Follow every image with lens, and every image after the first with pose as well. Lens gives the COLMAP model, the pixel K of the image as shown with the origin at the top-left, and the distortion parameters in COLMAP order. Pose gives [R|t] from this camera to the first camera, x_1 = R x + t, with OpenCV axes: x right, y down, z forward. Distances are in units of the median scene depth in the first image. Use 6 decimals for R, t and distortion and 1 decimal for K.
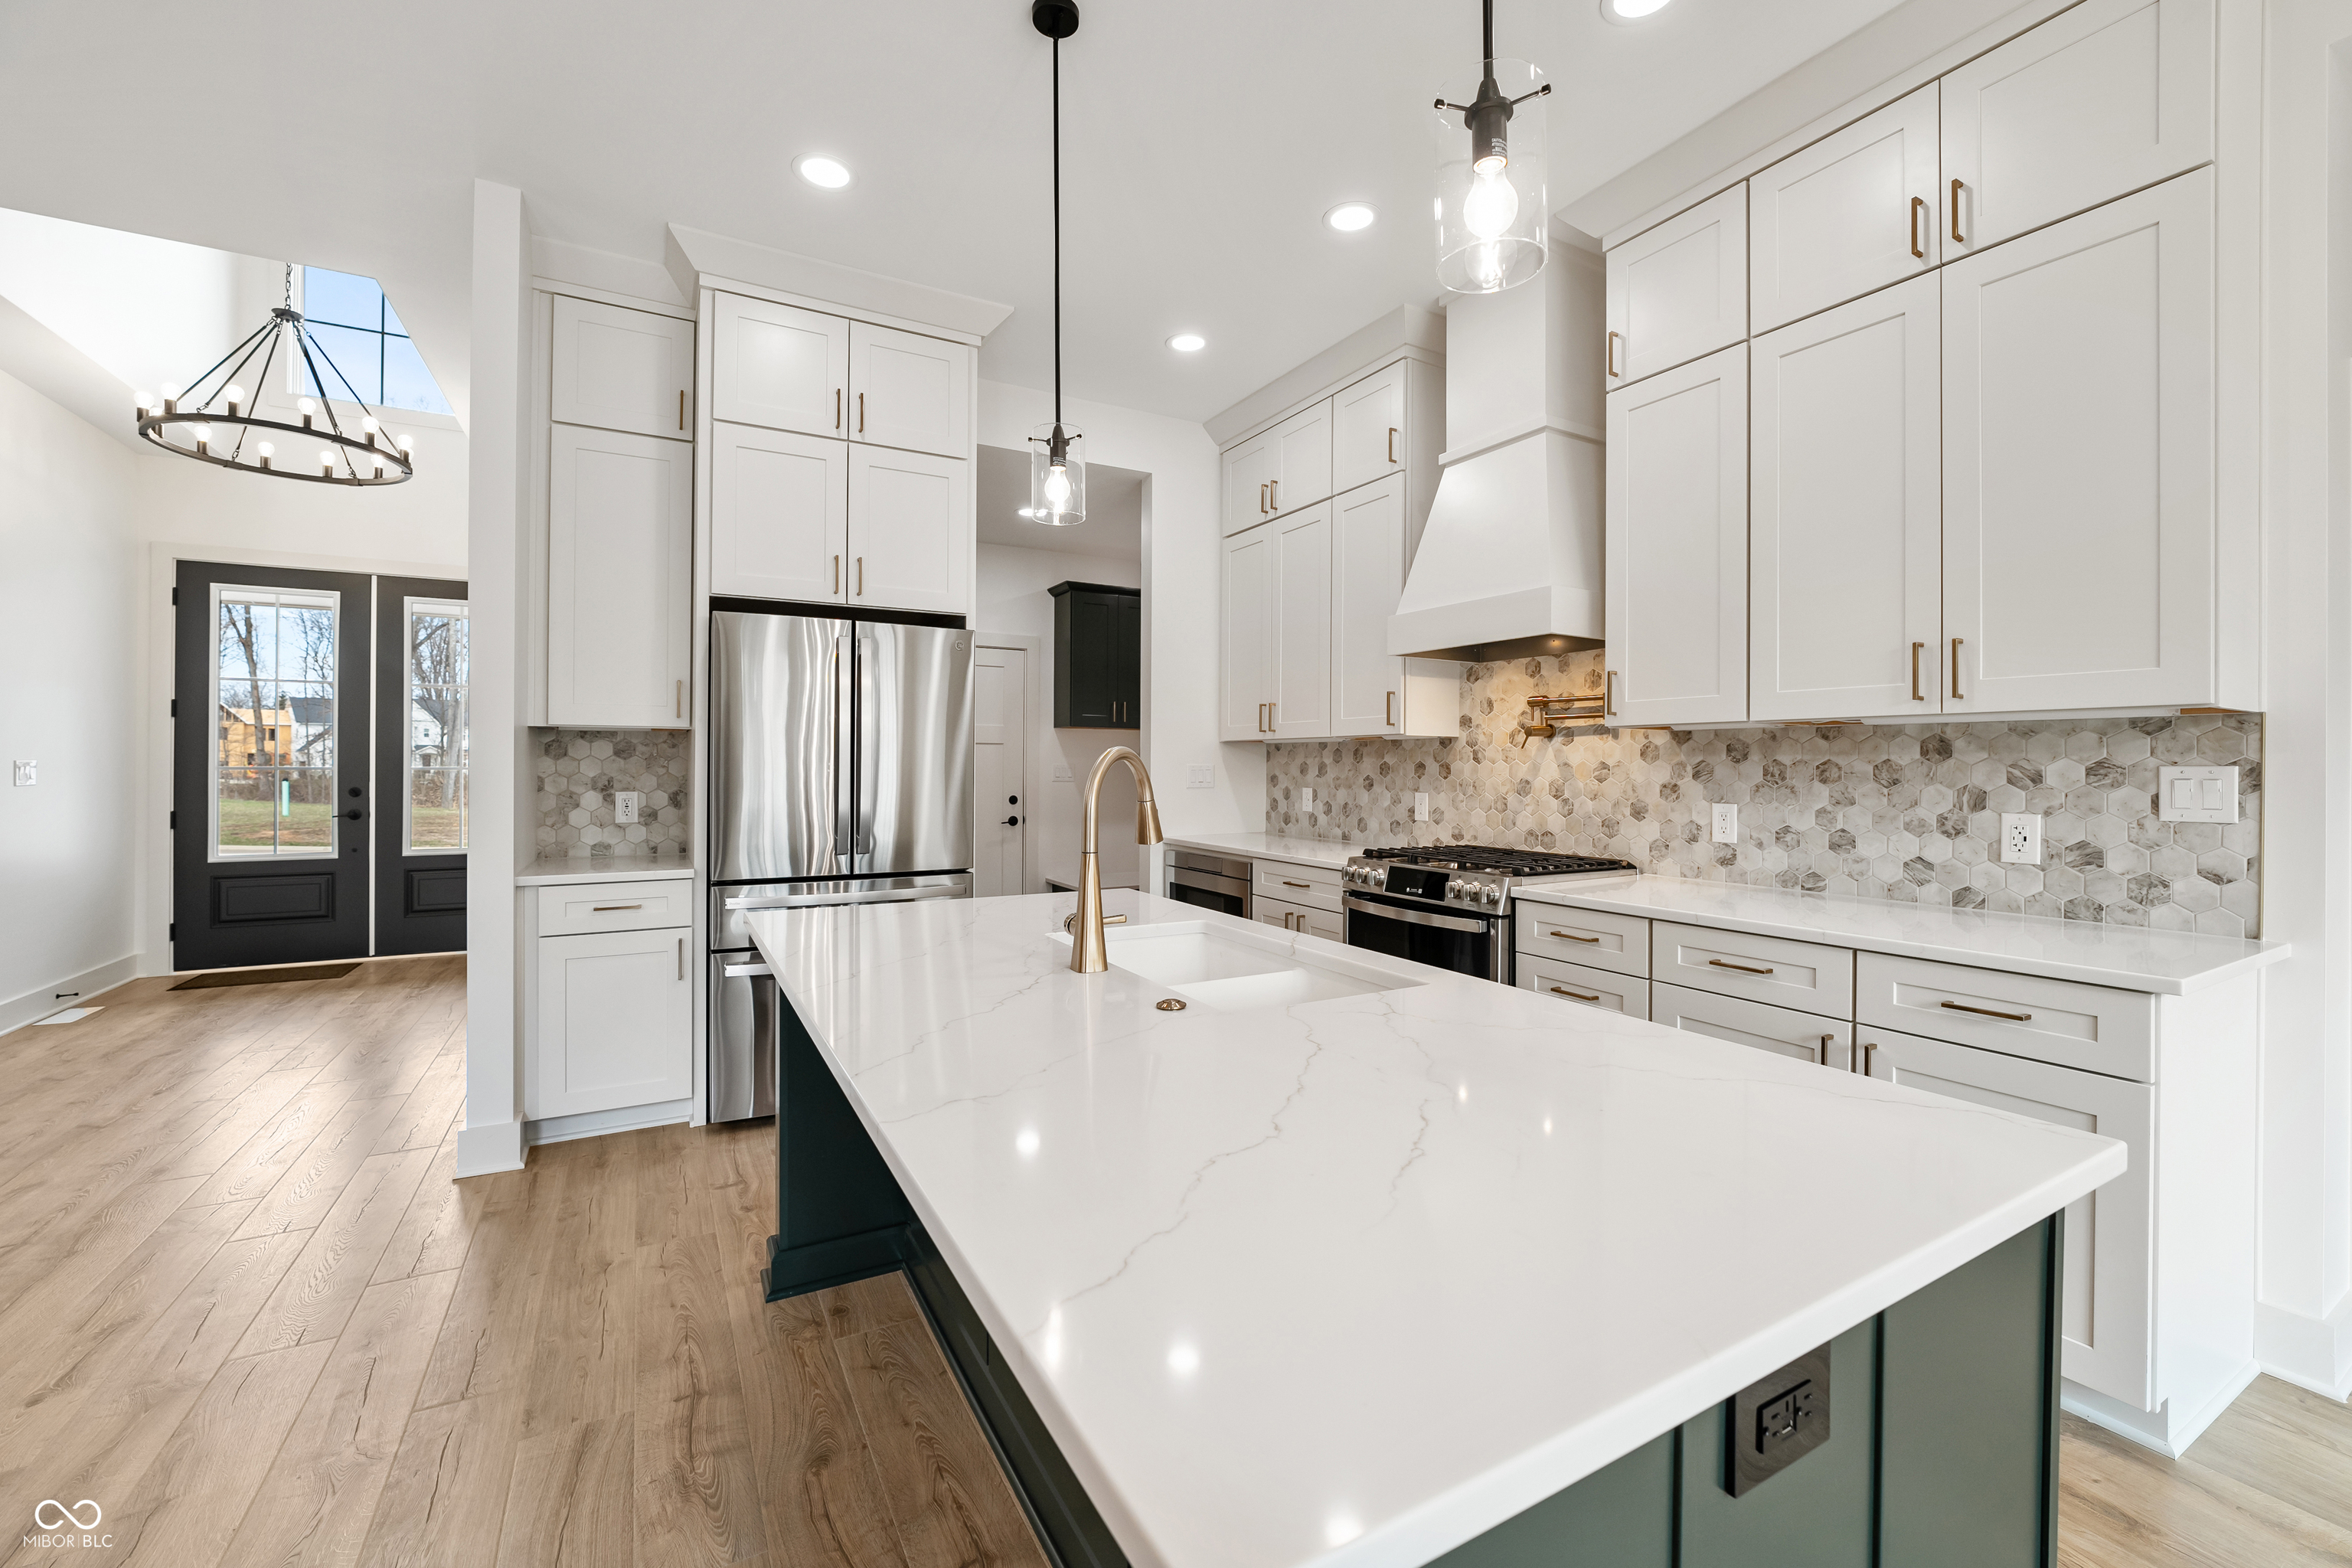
lens RADIAL K [[955.9, 0, 1176.0], [0, 955.9, 764.9], [0, 0, 1]] dist [-0.020608, 0.002952]
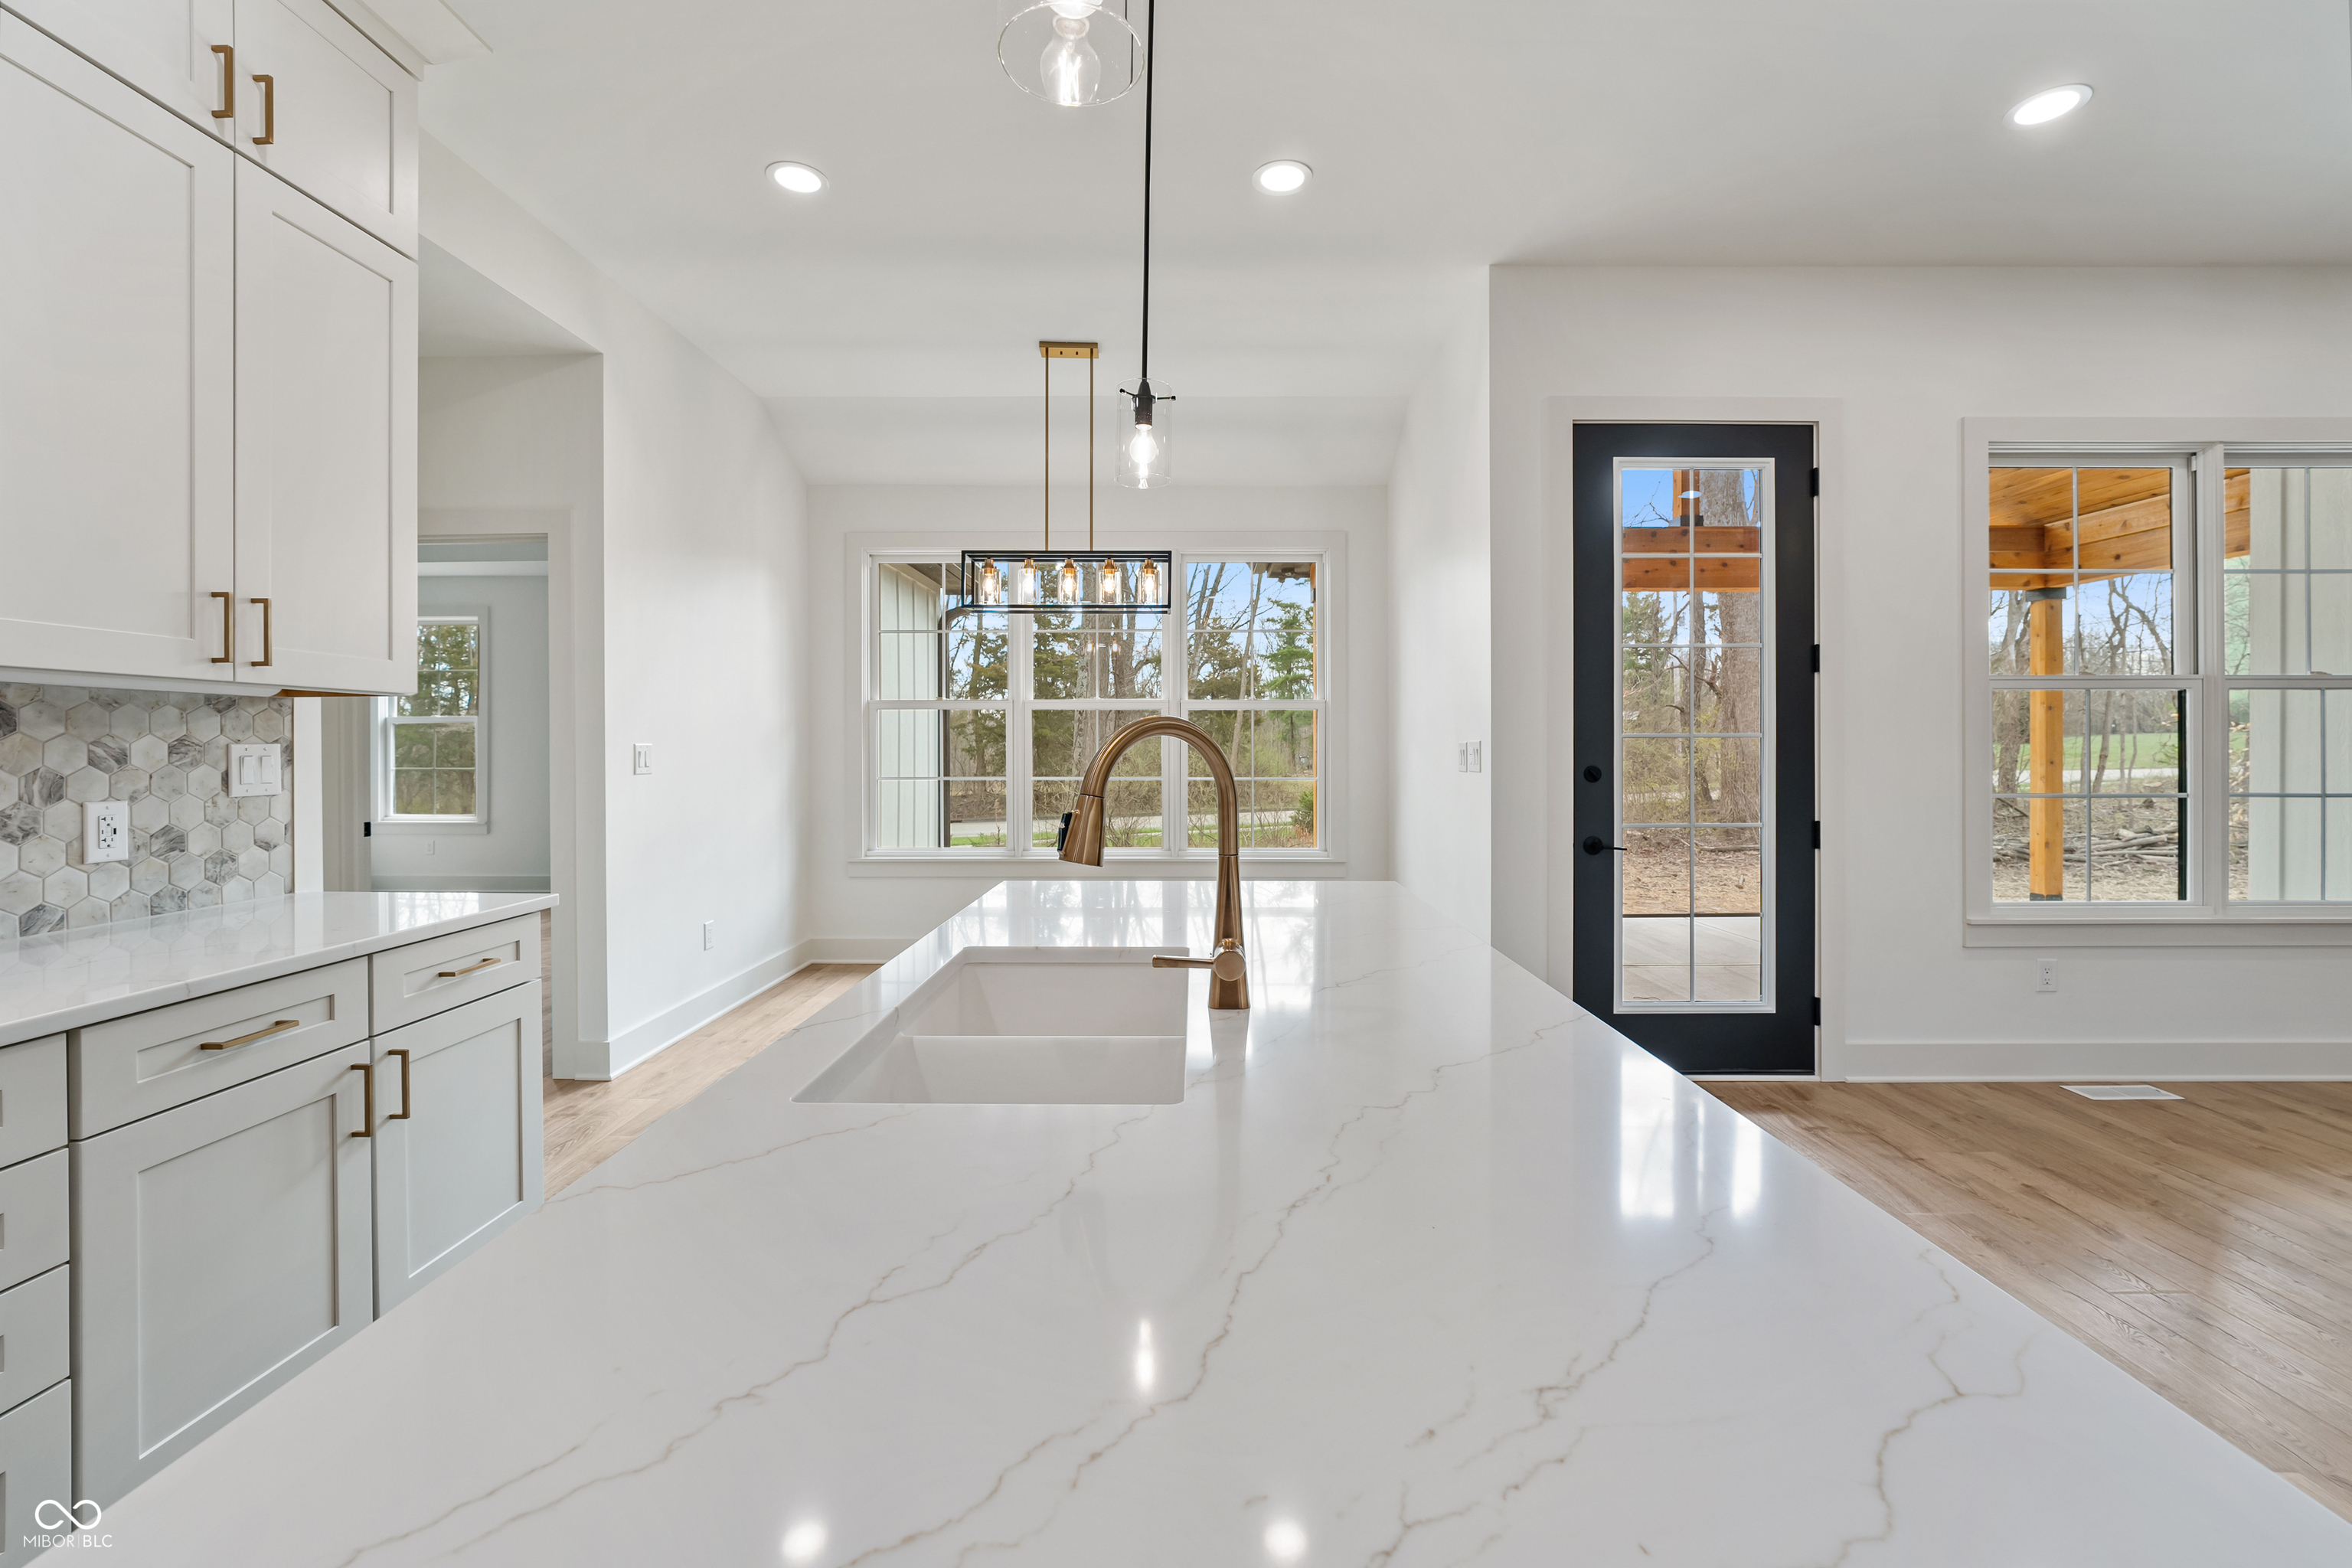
lens RADIAL K [[958.9, 0, 1181.0], [0, 958.9, 756.4], [0, 0, 1]] dist [-0.013857, 0.000416]
pose [[-0.866438, -0.006877, 0.499237, -0.229282], [-0.001731, 0.999941, 0.010770, 0.001330], [-0.499281, 0.008467, -0.866399, 0.869644]]
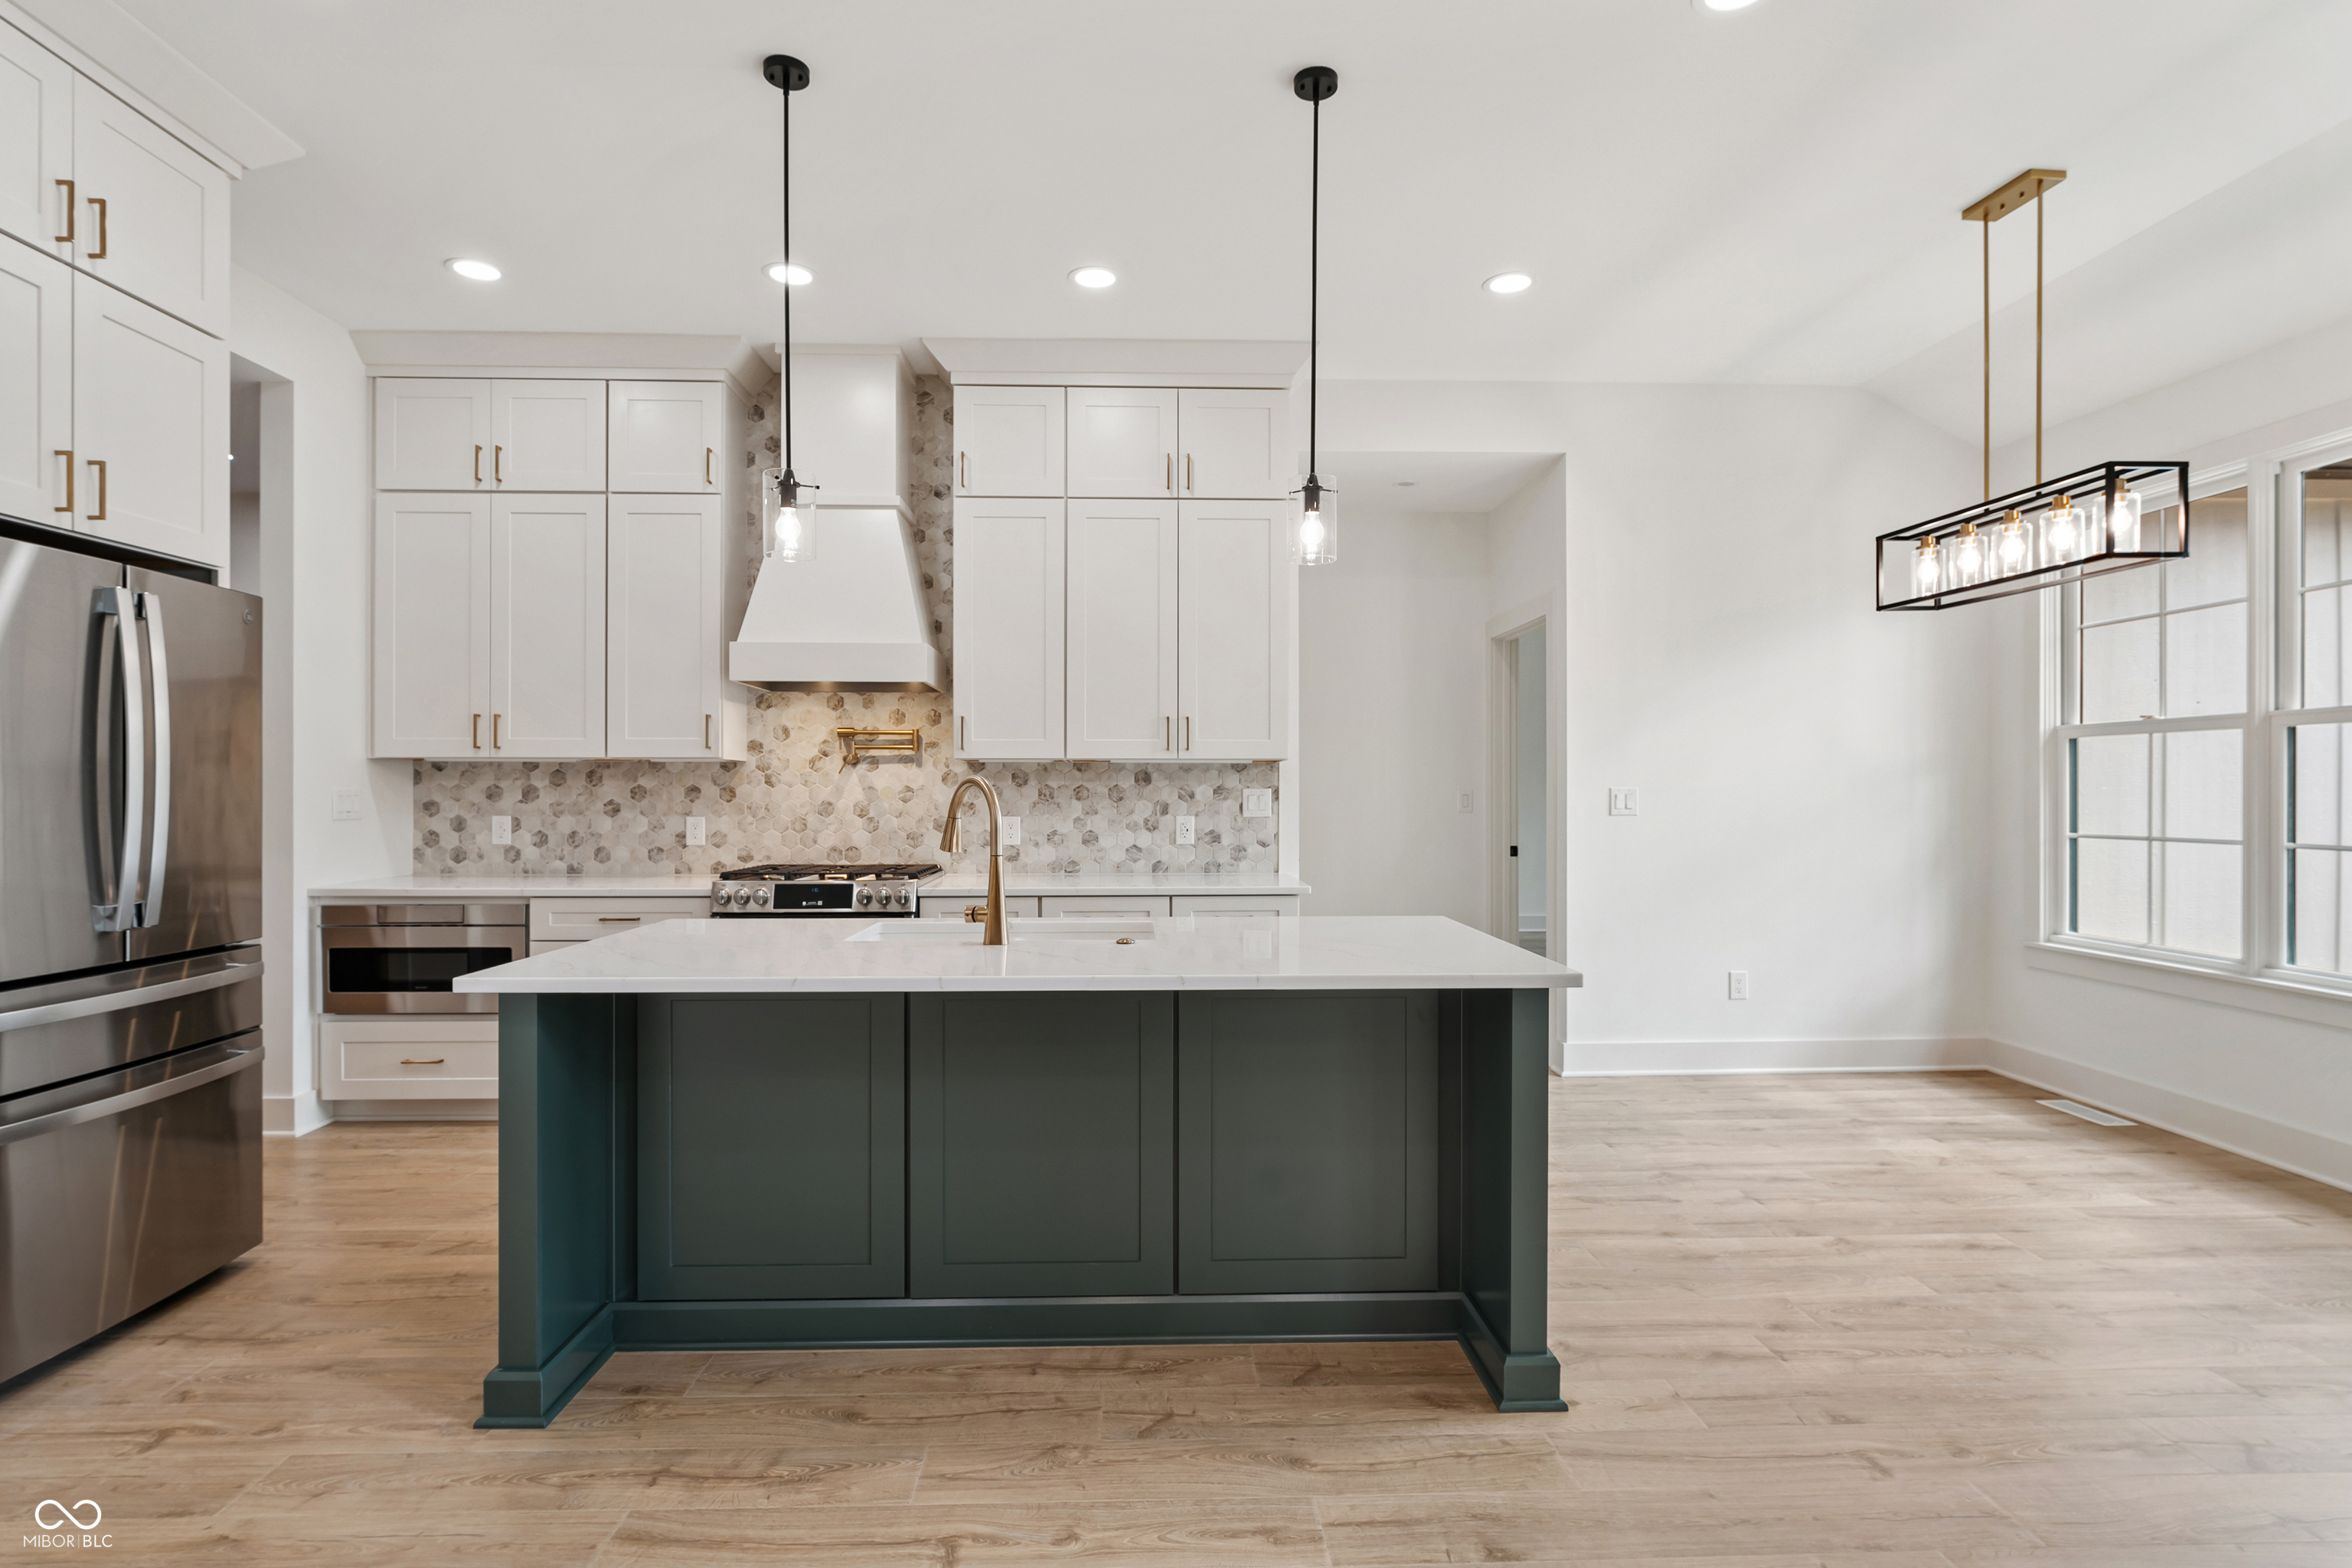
lens RADIAL K [[1159.4, 0, 1174.1], [0, 1159.4, 794.1], [0, 0, 1]] dist [-0.007339, -0.000492]
pose [[0.456584, -0.006168, 0.889659, -0.722704], [0.000551, 0.999978, 0.006650, -0.002156], [-0.889680, -0.002546, 0.456577, 0.021992]]
